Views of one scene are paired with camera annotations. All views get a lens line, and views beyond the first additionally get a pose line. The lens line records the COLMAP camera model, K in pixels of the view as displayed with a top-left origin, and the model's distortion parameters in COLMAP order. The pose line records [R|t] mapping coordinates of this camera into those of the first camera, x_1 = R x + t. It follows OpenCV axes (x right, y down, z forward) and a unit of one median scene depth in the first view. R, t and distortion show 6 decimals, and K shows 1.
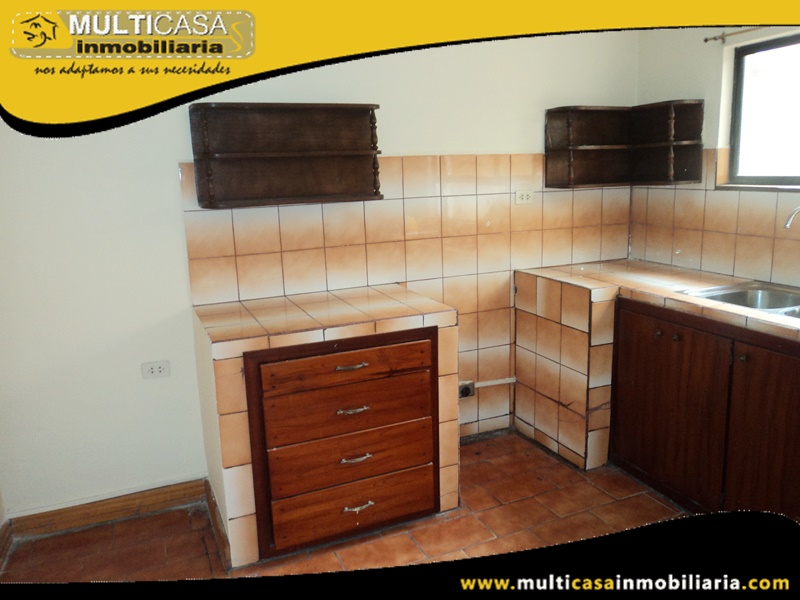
lens RADIAL K [[633.4, 0, 400.0], [0, 633.4, 294.6], [0, 0, 1]] dist [-0.022211, 0.004365]
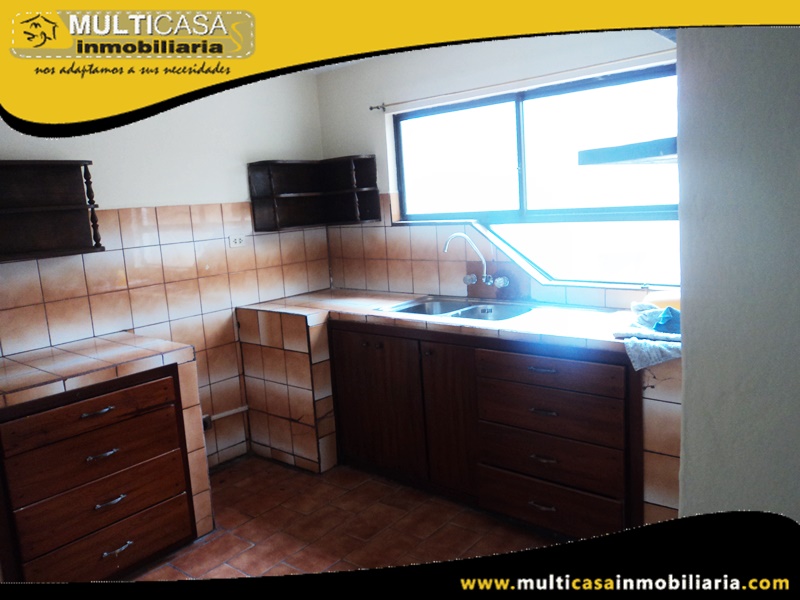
lens RADIAL K [[633.4, 0, 400.0], [0, 633.4, 294.6], [0, 0, 1]] dist [-0.022211, 0.004365]
pose [[0.889457, -0.094513, 0.447139, -0.061887], [0.124798, 0.991427, -0.038691, 0.019739], [-0.439649, 0.090216, 0.893627, -0.120933]]
